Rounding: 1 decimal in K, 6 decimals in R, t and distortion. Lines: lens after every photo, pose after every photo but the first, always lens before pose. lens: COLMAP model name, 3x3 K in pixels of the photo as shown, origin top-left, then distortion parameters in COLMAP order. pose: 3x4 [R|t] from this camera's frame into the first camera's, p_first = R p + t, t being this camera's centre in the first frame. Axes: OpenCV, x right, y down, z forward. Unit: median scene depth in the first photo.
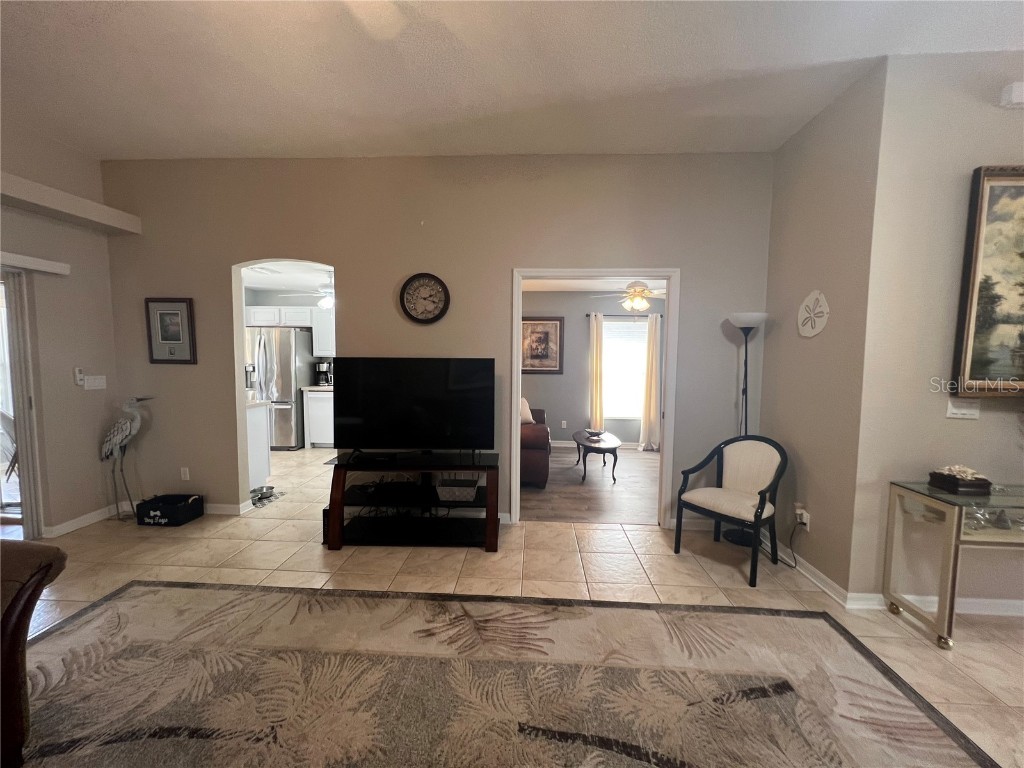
lens RADIAL K [[412.2, 0, 511.8], [0, 412.2, 386.8], [0, 0, 1]] dist [-0.003885, 0.002018]
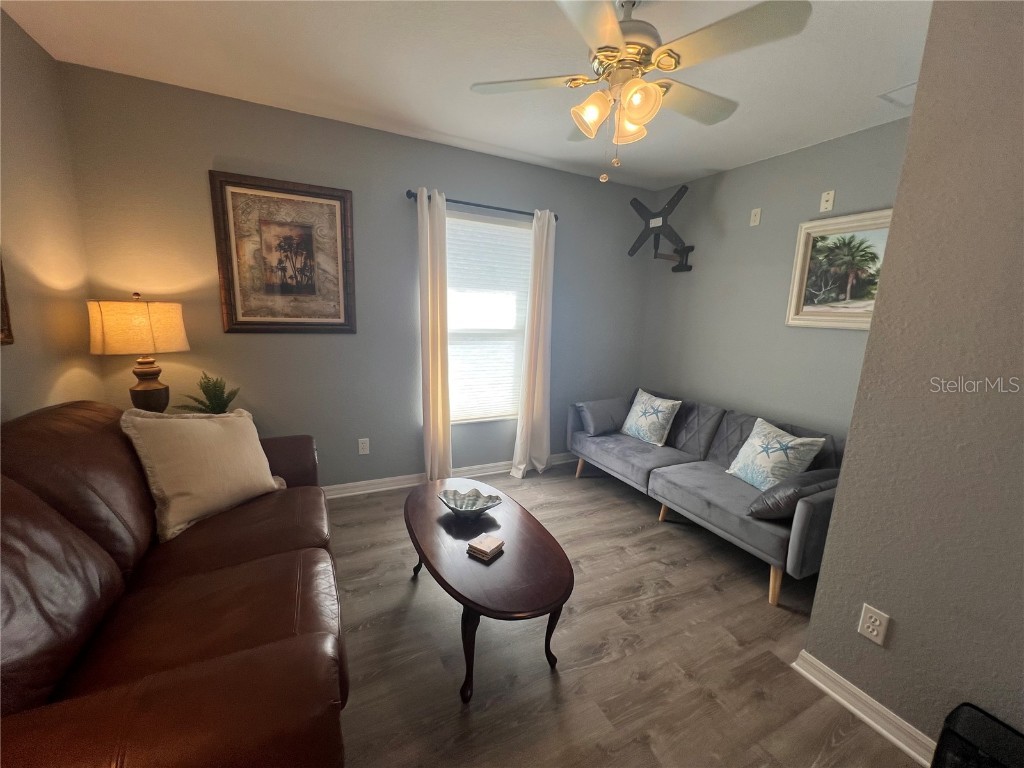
lens RADIAL K [[412.2, 0, 514.3], [0, 412.2, 387.0], [0, 0, 1]] dist [-0.003885, 0.002018]
pose [[0.869080, -0.067808, 0.490002, 0.113653], [0.005005, 0.991715, 0.128360, -0.062373], [-0.494646, -0.109103, 0.862219, 1.149664]]
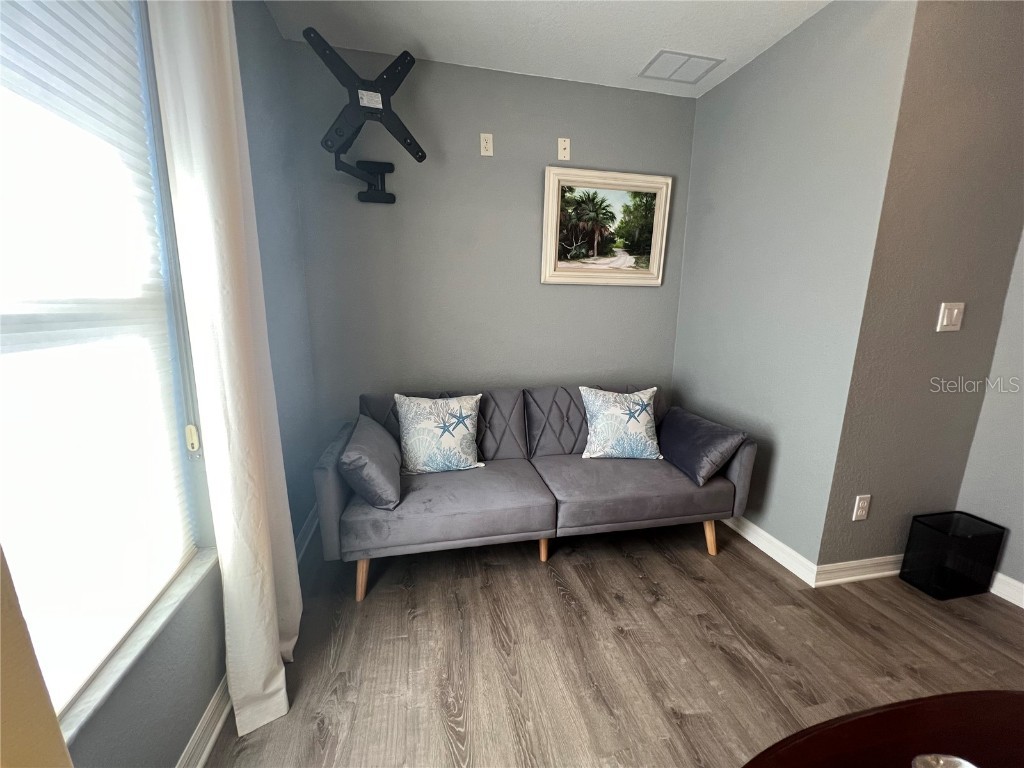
lens RADIAL K [[412.2, 0, 512.1], [0, 412.2, 387.2], [0, 0, 1]] dist [-0.003885, 0.002018]
pose [[-0.257985, -0.199622, 0.945301, 0.276600], [0.054933, 0.973808, 0.220634, -0.060053], [-0.964586, 0.108849, -0.240262, 1.896762]]
